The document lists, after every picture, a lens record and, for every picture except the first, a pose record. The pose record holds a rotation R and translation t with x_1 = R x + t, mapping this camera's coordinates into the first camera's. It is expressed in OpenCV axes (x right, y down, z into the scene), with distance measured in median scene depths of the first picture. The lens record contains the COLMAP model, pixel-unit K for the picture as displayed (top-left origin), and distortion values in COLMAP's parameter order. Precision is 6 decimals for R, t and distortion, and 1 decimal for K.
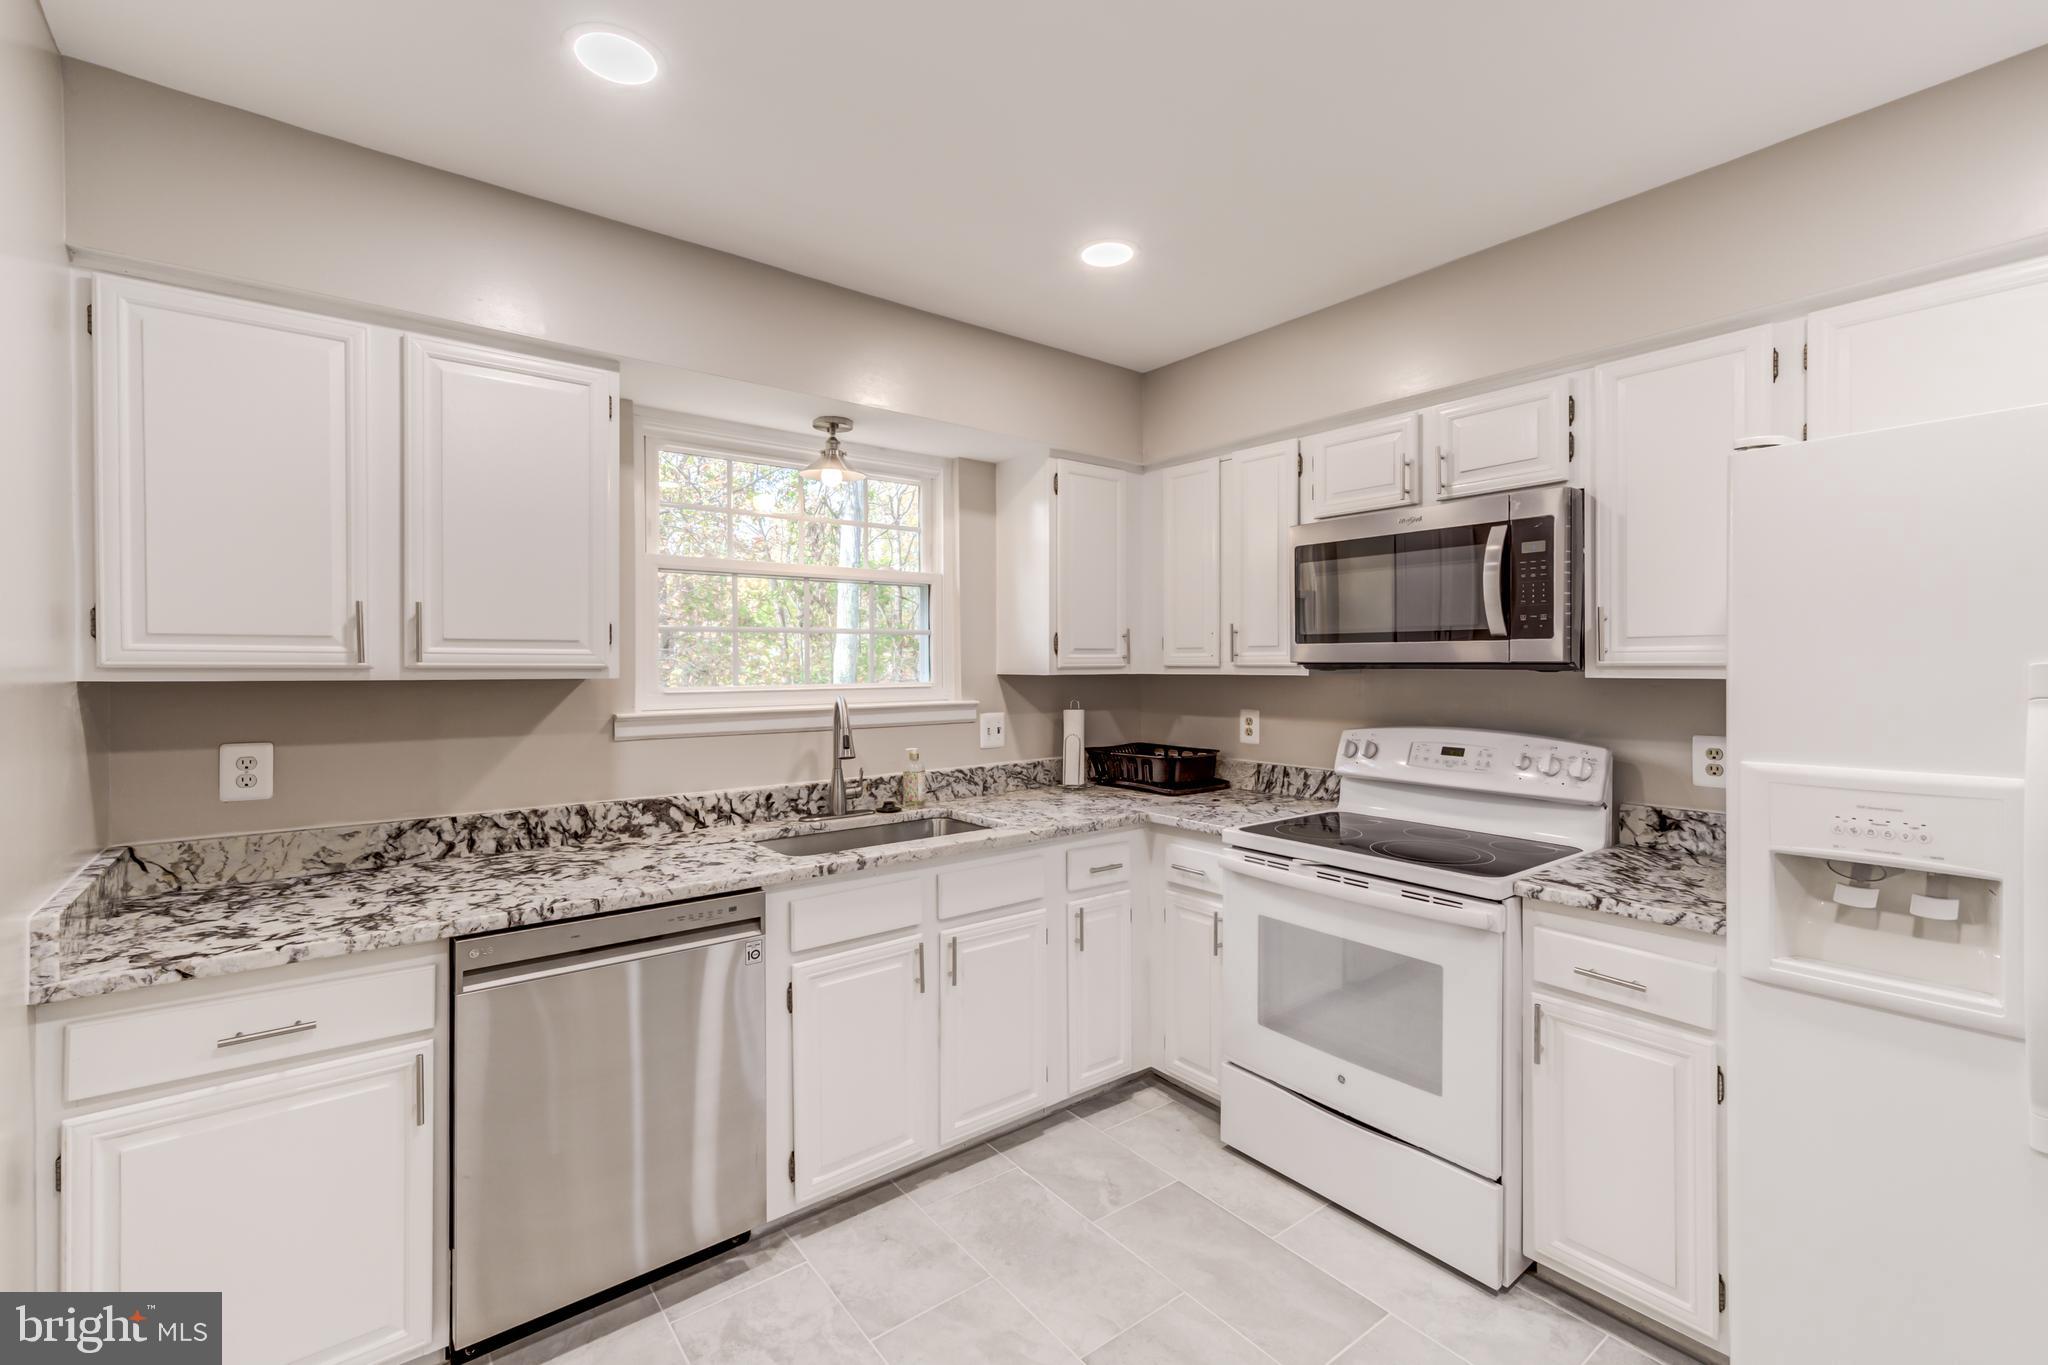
lens RADIAL K [[887.3, 0, 1019.3], [0, 887.3, 673.7], [0, 0, 1]] dist [0.003522, -0.000255]
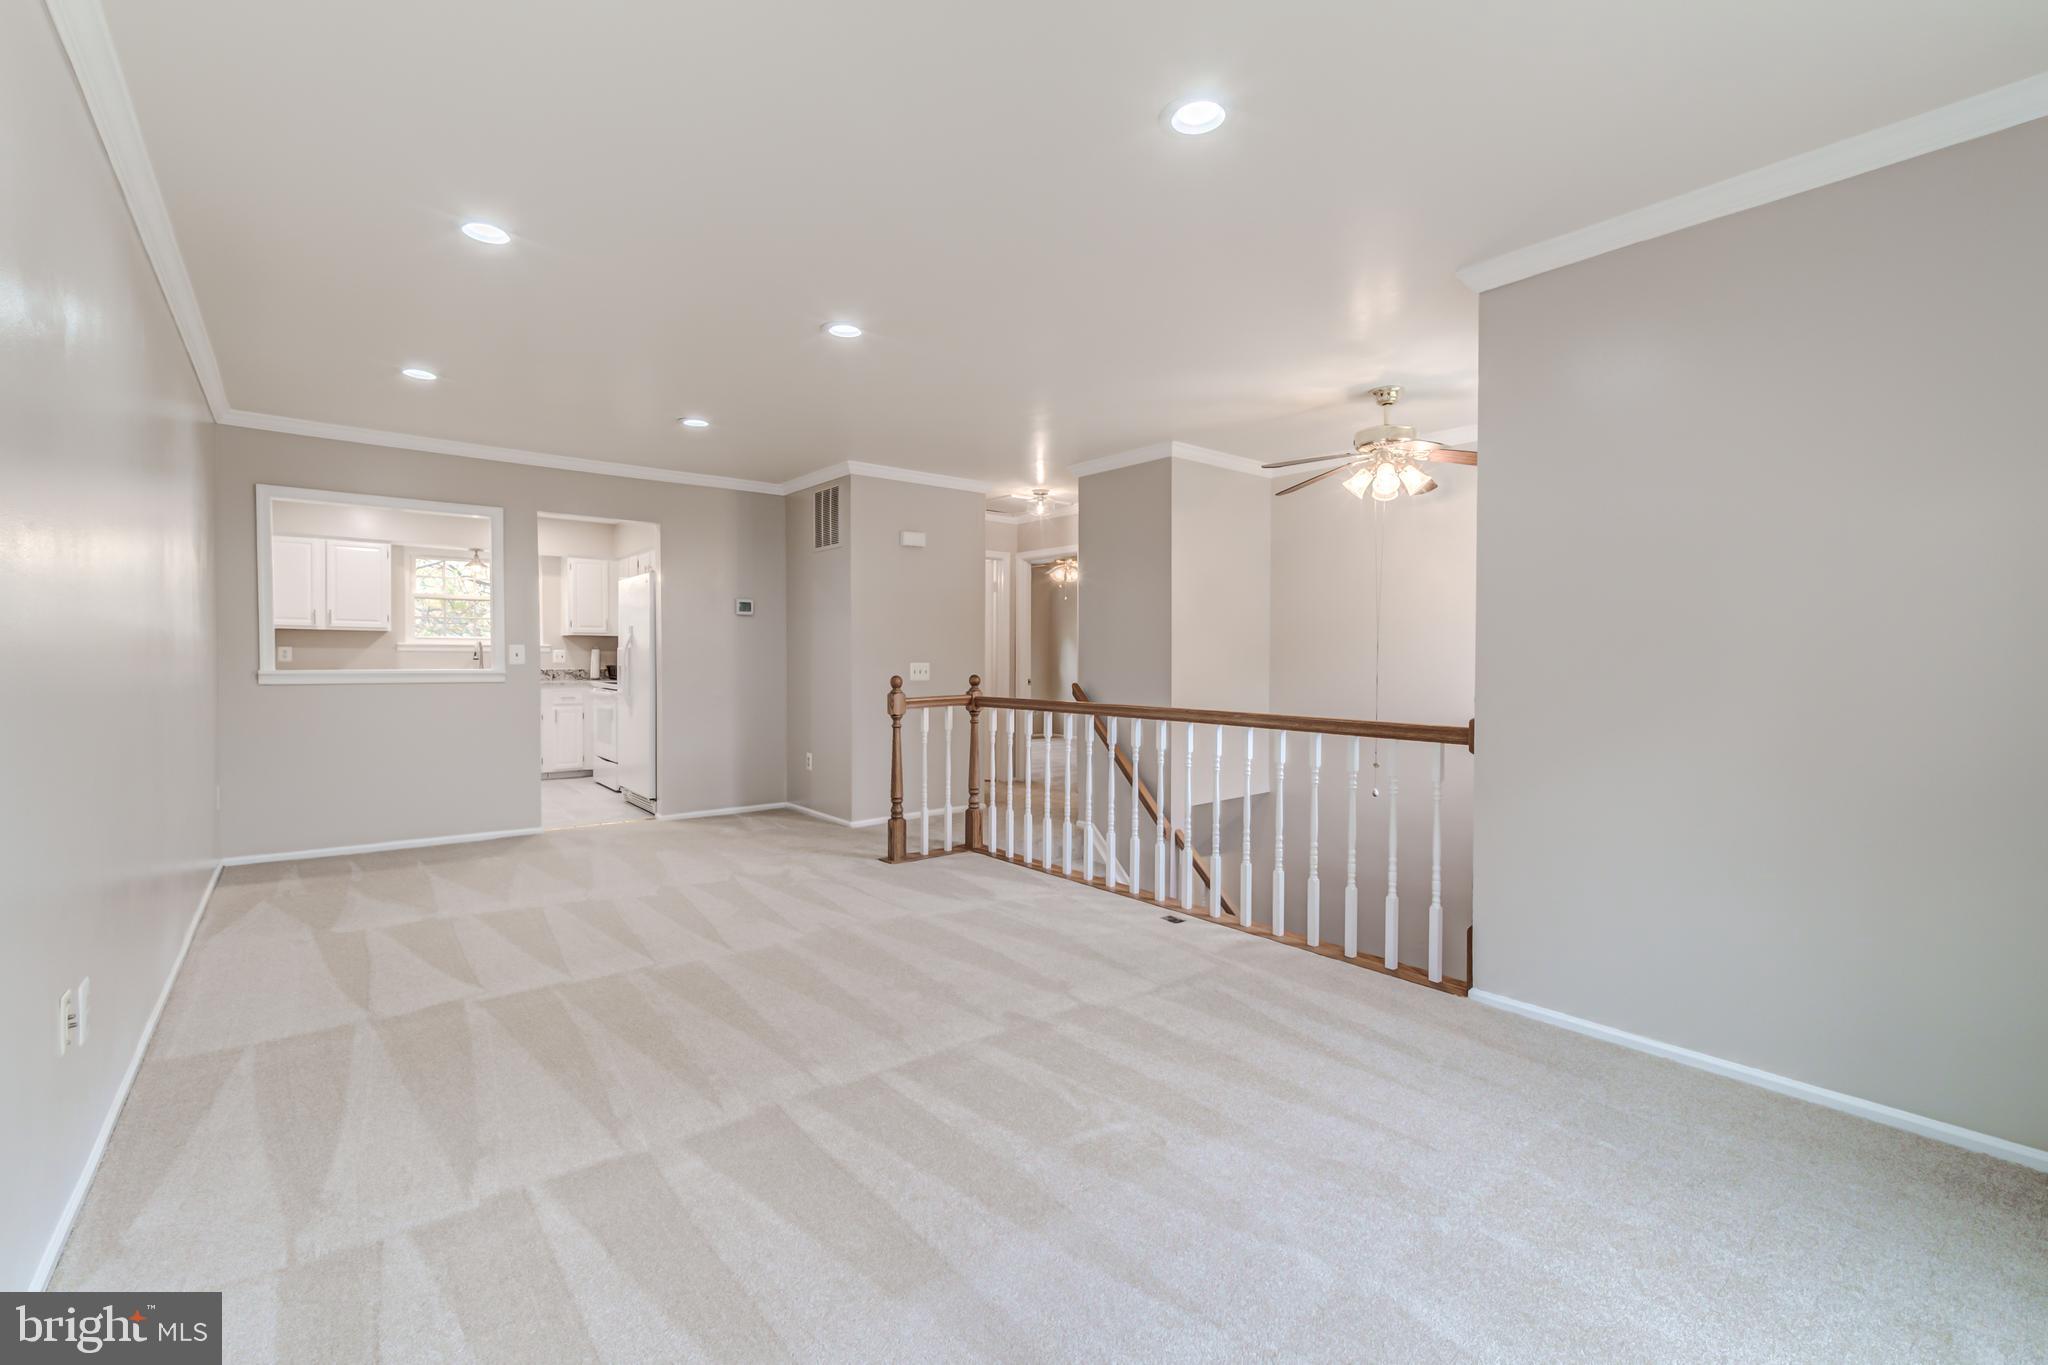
lens RADIAL K [[887.3, 0, 1023.1], [0, 887.3, 681.5], [0, 0, 1]] dist [0.003522, -0.000255]
pose [[0.999696, 0.007072, 0.023631, 1.577239], [-0.007513, 0.999798, 0.018615, 0.096284], [-0.023494, -0.018787, 0.999547, -2.065341]]
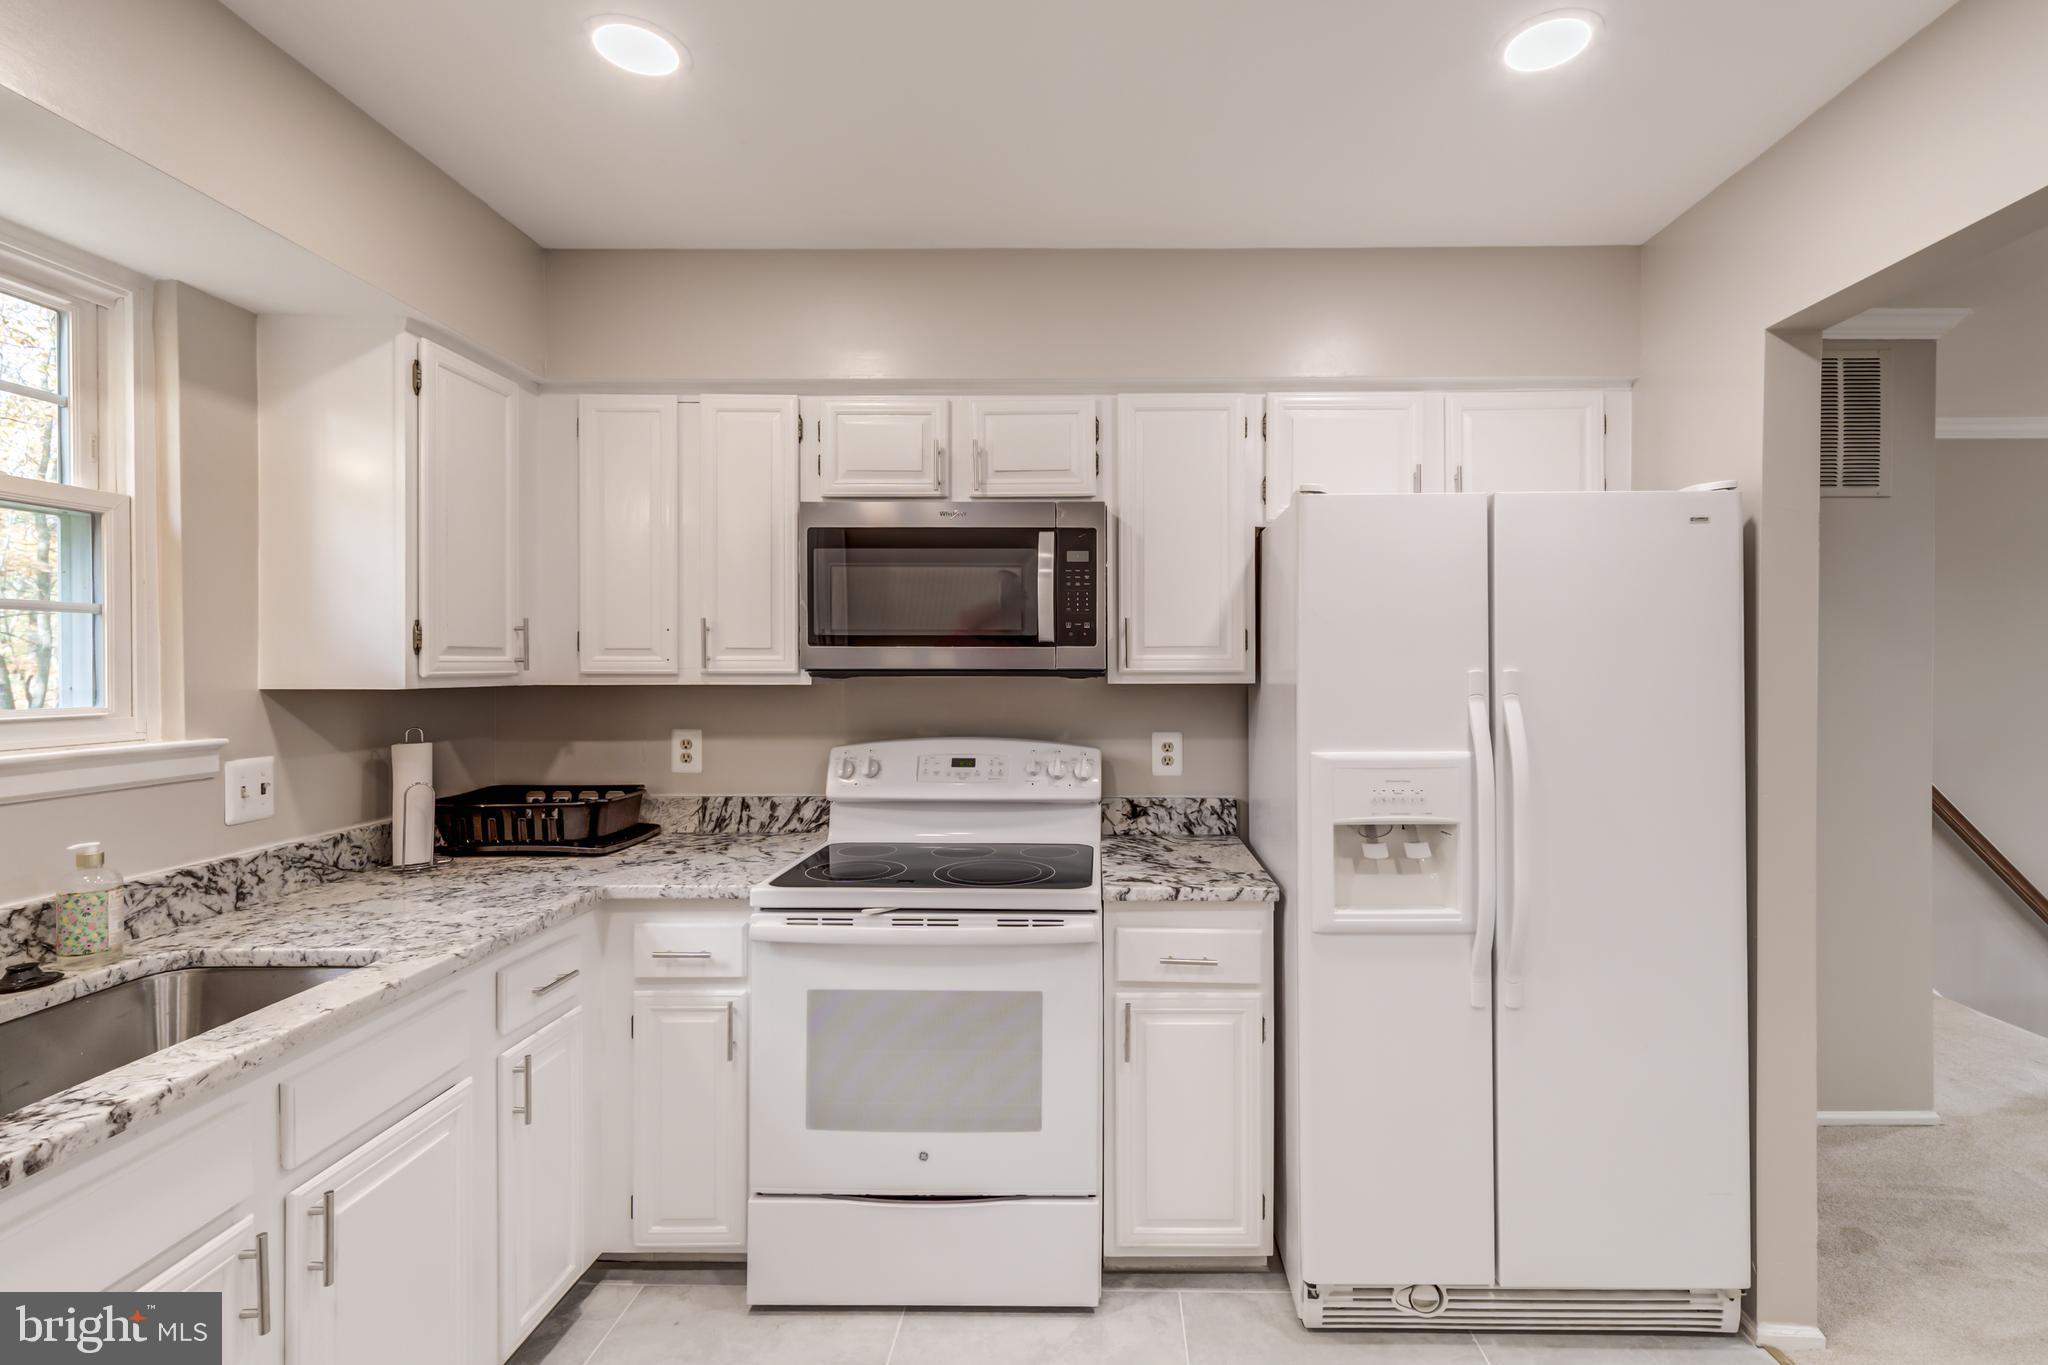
lens RADIAL K [[927.3, 0, 1061.5], [0, 927.3, 673.9], [0, 0, 1]] dist [0.006350, -0.000144]
pose [[0.612087, -0.002606, 0.790786, -0.219595], [0.008244, 0.999961, -0.003086, -0.003503], [-0.790748, 0.008408, 0.612084, 0.287772]]
